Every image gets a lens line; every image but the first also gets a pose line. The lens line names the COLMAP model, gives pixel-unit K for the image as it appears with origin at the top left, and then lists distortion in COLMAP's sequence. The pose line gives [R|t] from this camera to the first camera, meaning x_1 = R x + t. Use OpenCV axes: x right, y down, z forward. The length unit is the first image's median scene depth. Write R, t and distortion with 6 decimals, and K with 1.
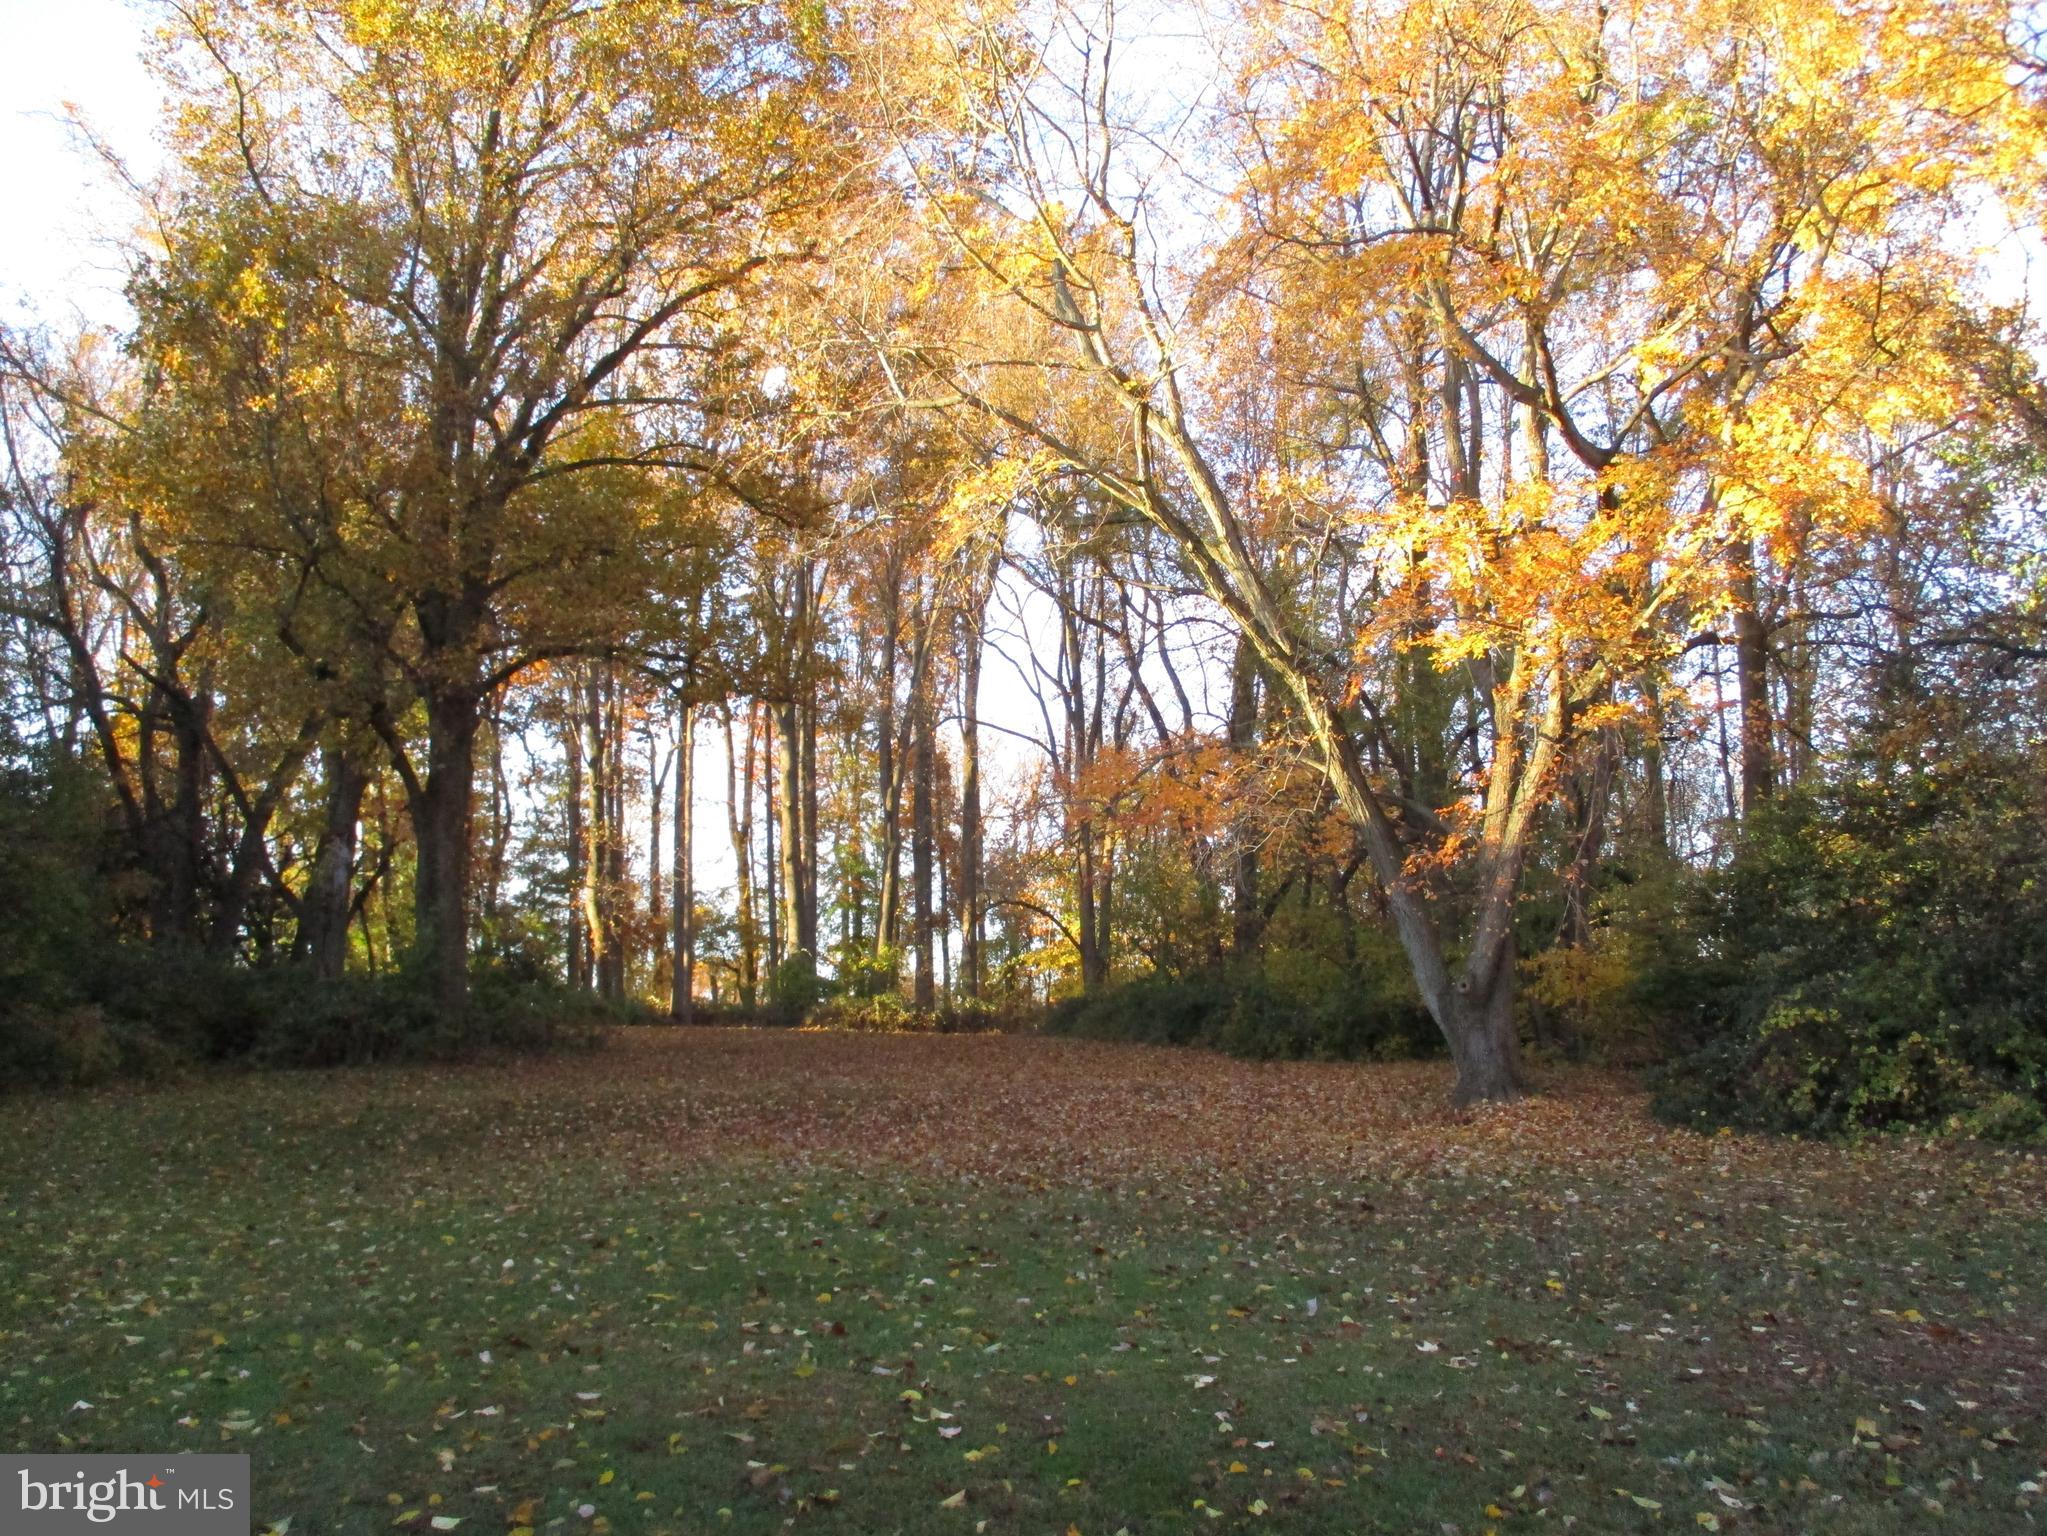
lens RADIAL K [[1682.2, 0, 1023.5], [0, 1682.2, 768.0], [0, 0, 1]] dist [-0.000937, 0.002040]
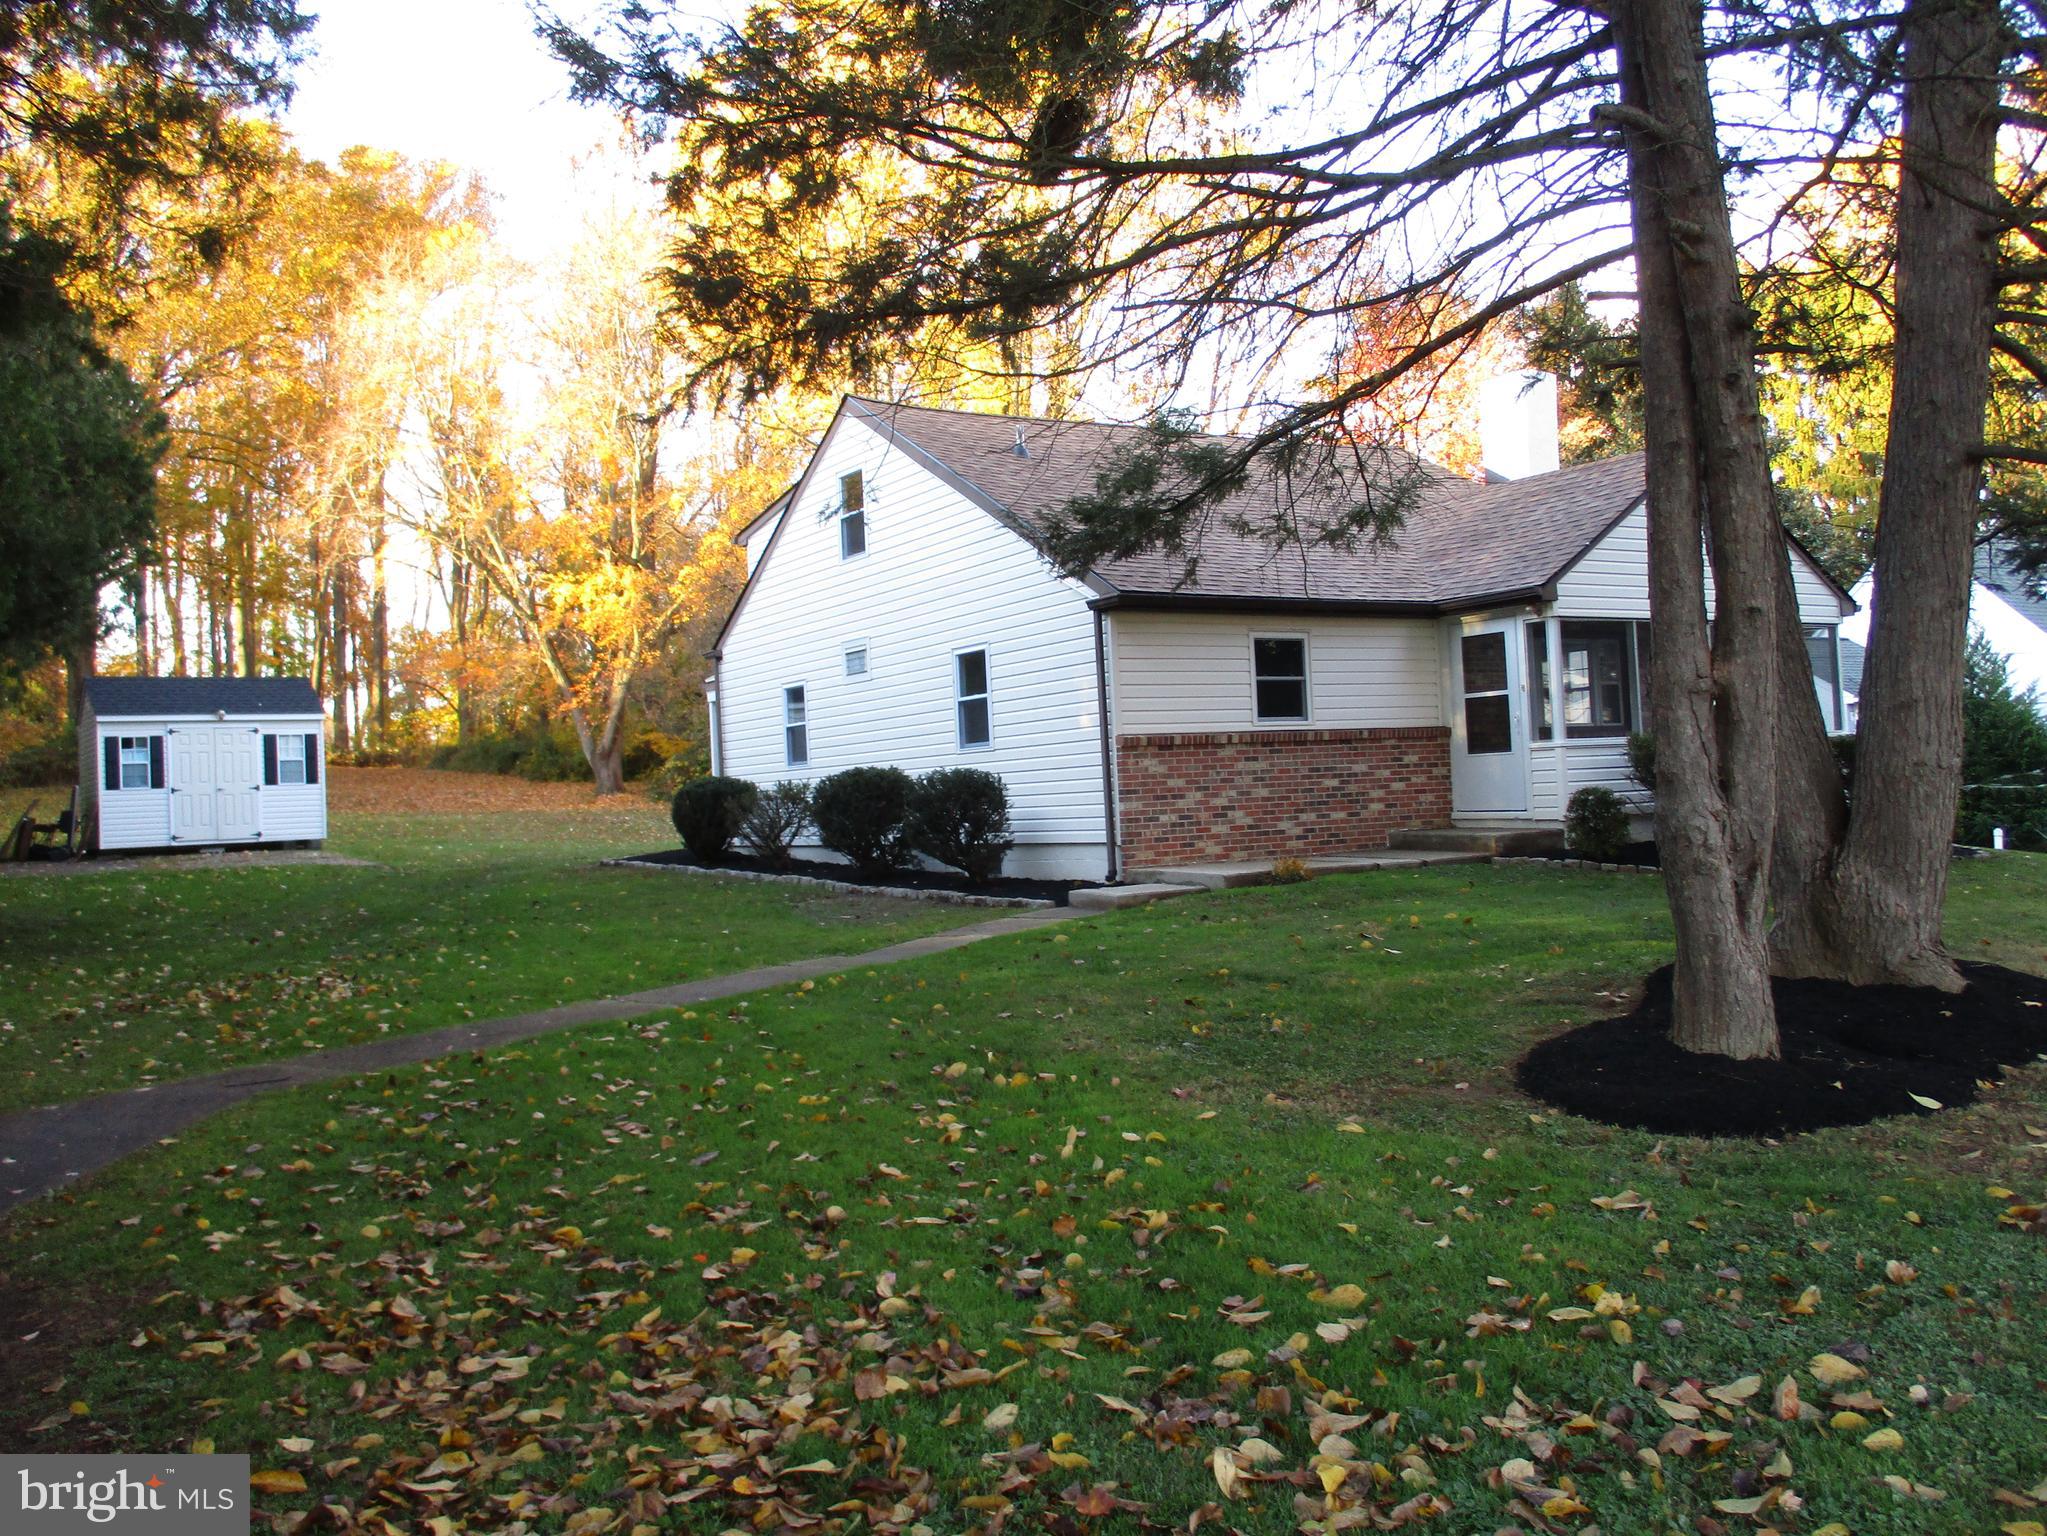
lens RADIAL K [[1686.6, 0, 1024.7], [0, 1686.6, 764.0], [0, 0, 1]] dist [0.003930, -0.003254]
pose [[0.943279, 0.007850, 0.331909, 0.010637], [-0.059026, 0.987759, 0.144387, -0.079832], [-0.326712, -0.155788, 0.932196, -0.497596]]
